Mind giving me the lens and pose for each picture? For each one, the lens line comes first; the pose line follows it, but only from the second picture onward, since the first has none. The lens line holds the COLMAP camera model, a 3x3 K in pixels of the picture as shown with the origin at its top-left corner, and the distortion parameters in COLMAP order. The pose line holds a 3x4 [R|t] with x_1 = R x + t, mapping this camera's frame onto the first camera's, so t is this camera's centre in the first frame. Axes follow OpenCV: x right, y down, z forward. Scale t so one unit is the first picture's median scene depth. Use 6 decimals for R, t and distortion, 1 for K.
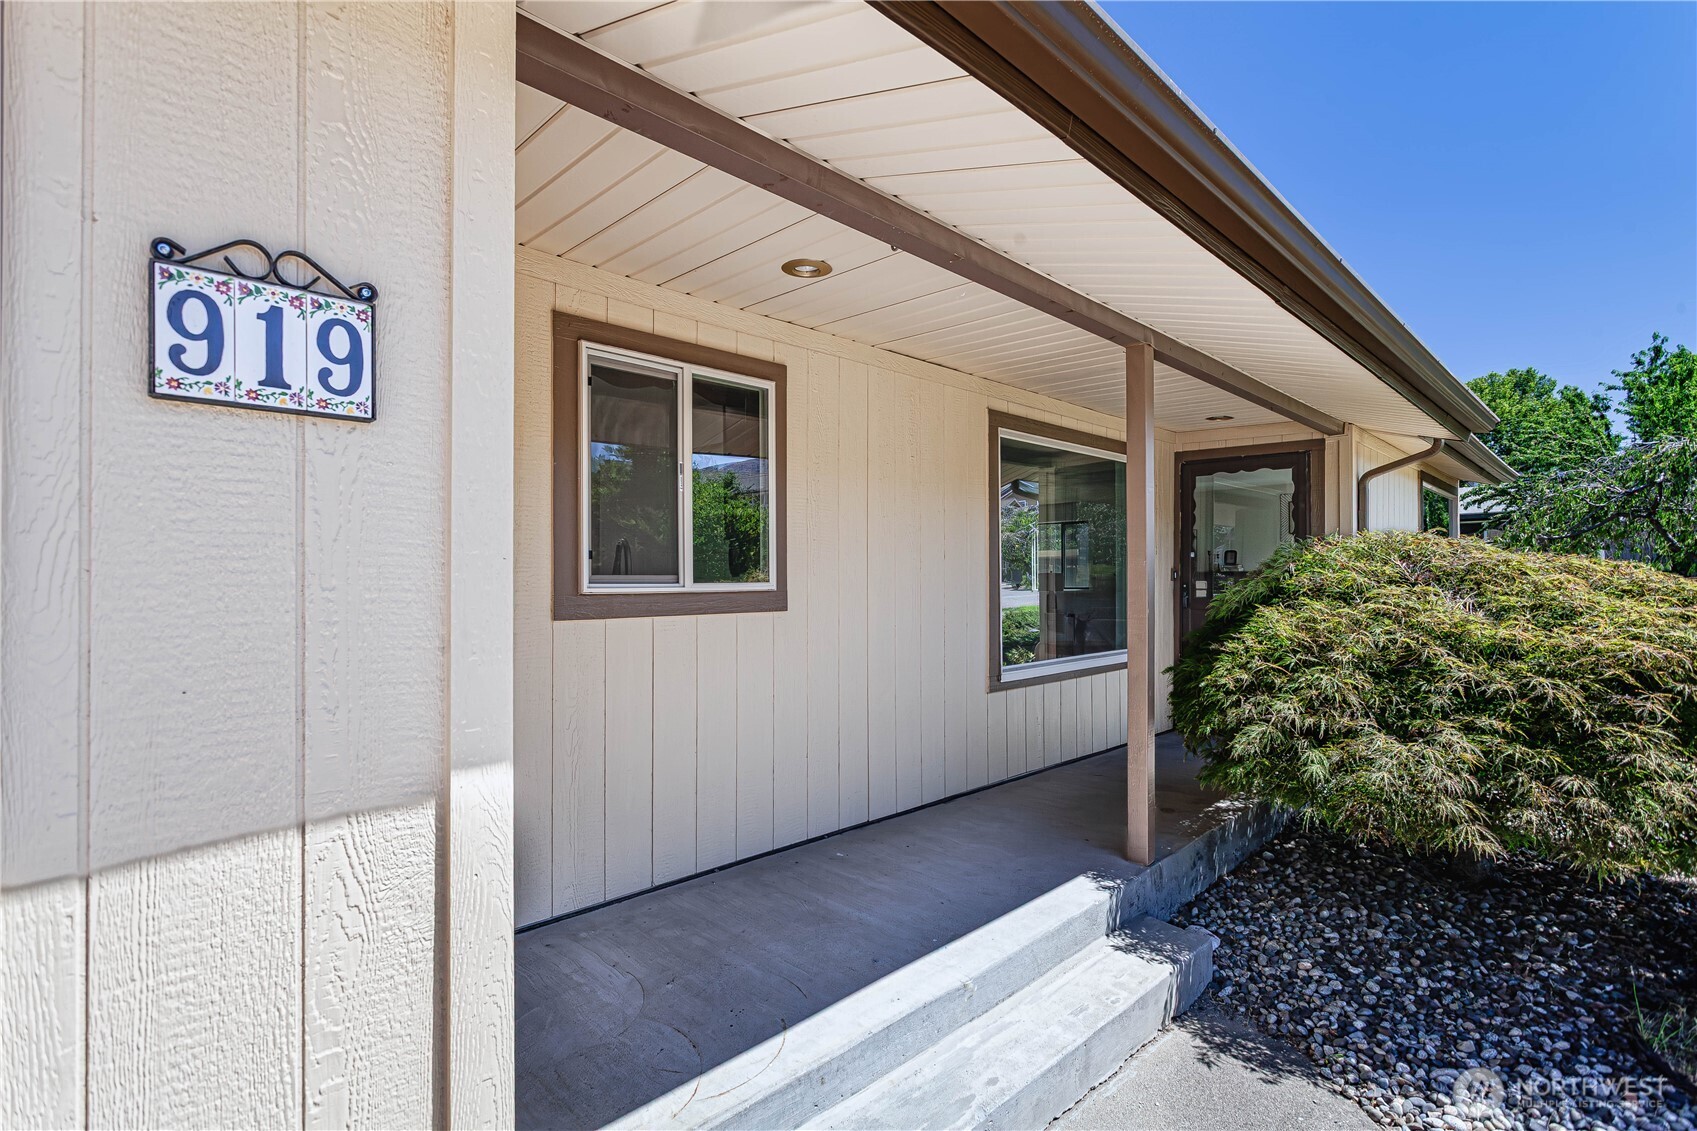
lens RADIAL K [[825.6, 0, 836.1], [0, 825.6, 581.7], [0, 0, 1]] dist [-0.024507, 0.000036]
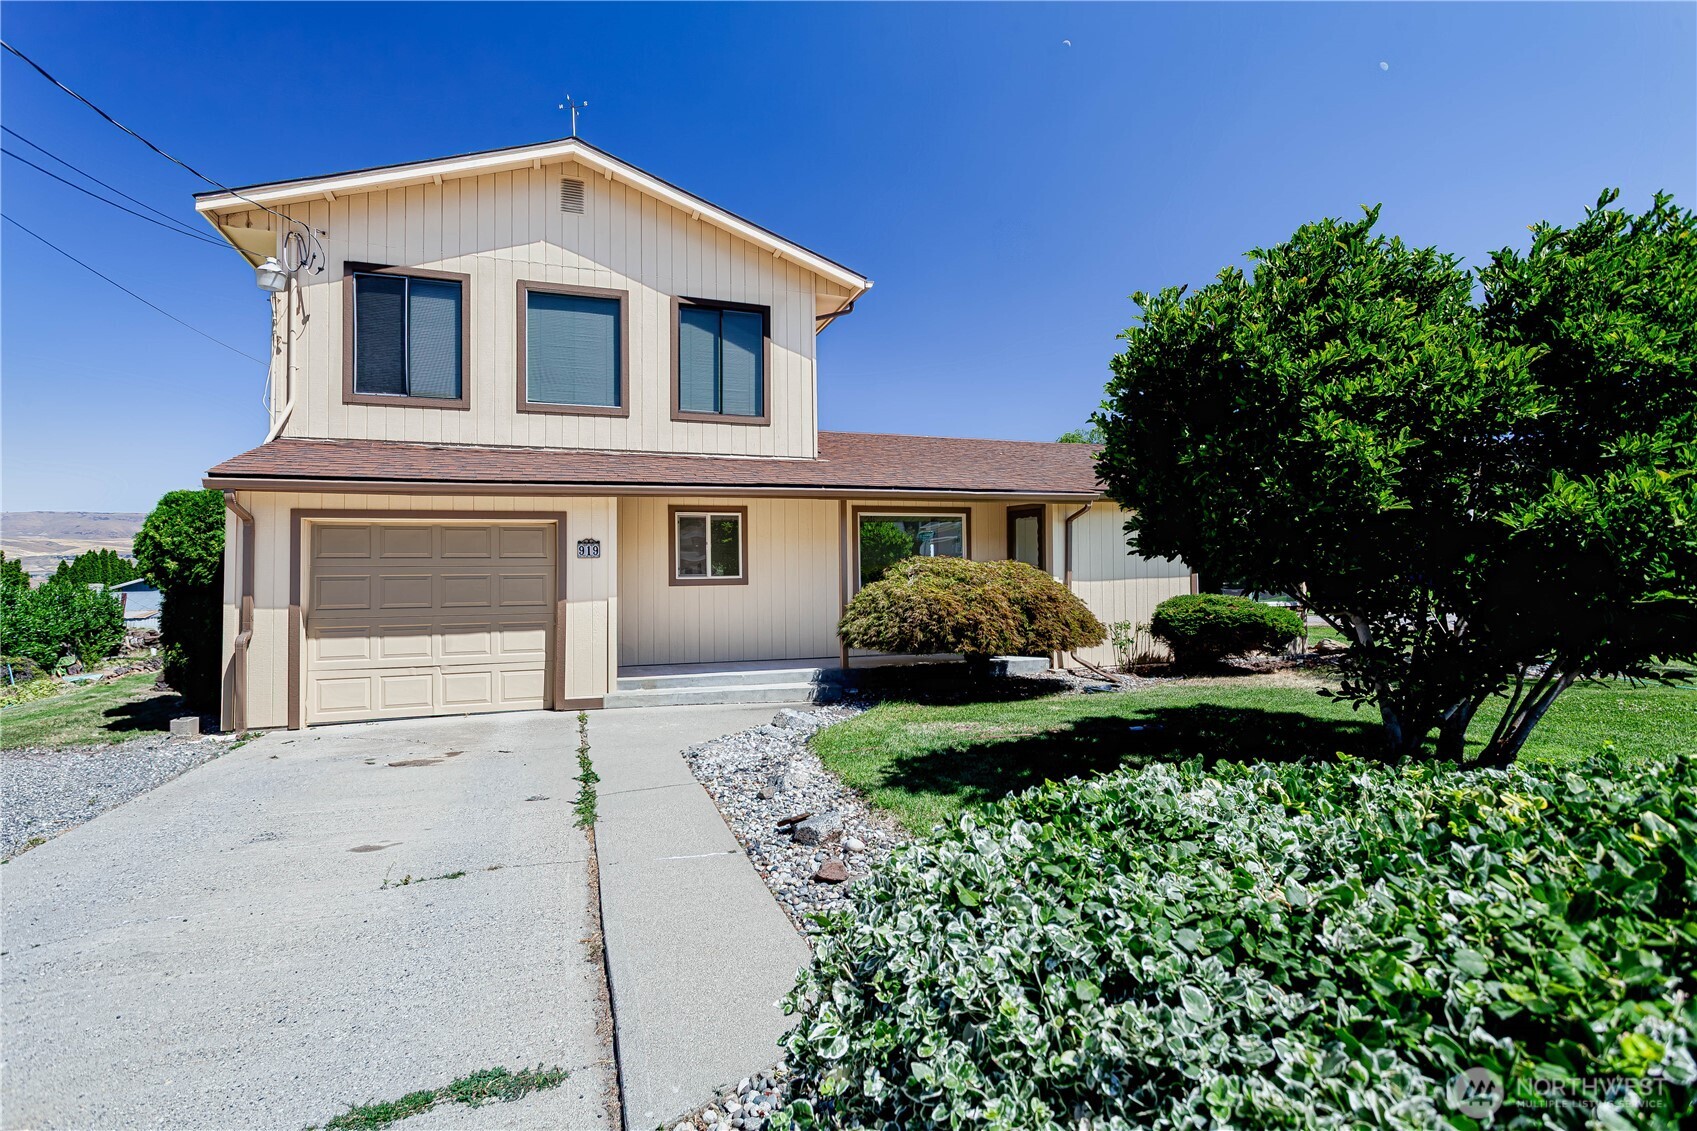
lens RADIAL K [[805.1, 0, 848.5], [0, 805.1, 565.5], [0, 0, 1]] dist [-0.004557, -0.000004]
pose [[0.914197, 0.000410, -0.405270, 1.729262], [0.001758, 0.999986, 0.004976, -0.058918], [0.405266, -0.005261, 0.914184, -1.860570]]
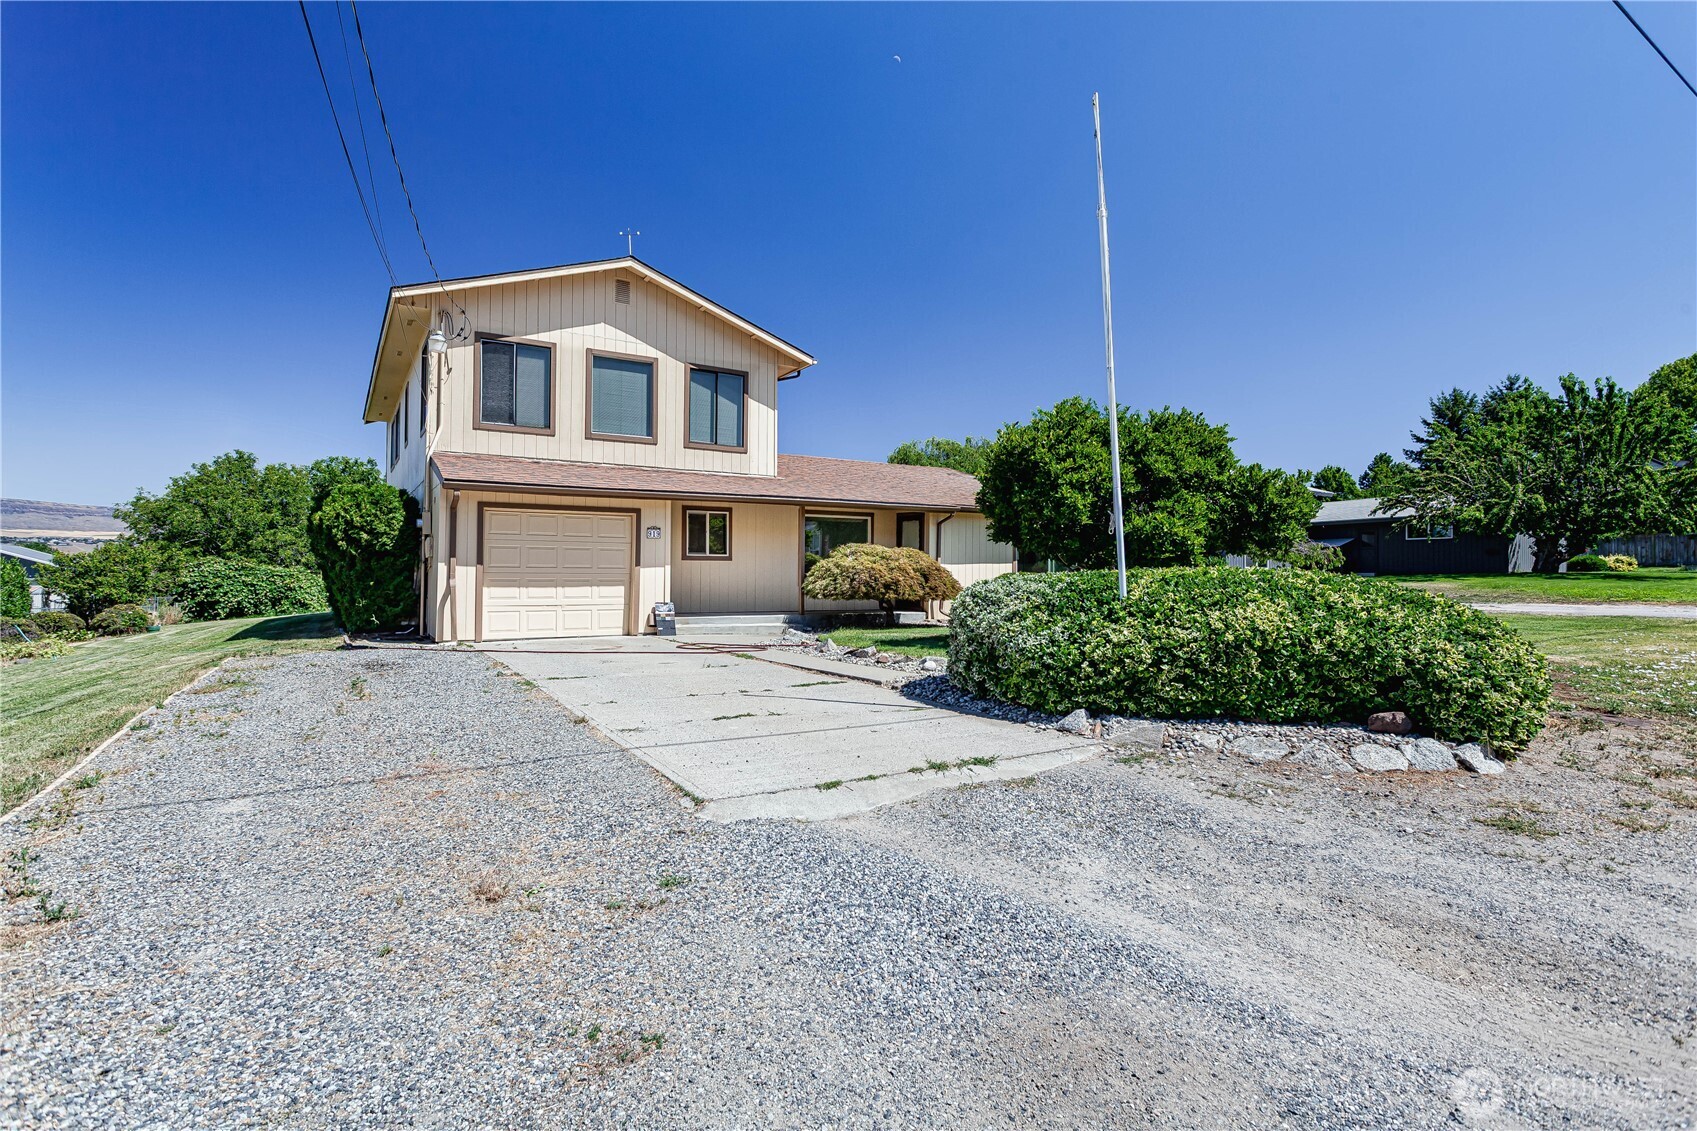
lens RADIAL K [[825.6, 0, 836.1], [0, 825.6, 581.7], [0, 0, 1]] dist [-0.024507, 0.000036]
pose [[0.975498, 0.023595, -0.218738, 1.726834], [-0.019067, 0.999558, 0.022792, 0.041469], [0.219179, -0.018063, 0.975517, -3.842324]]
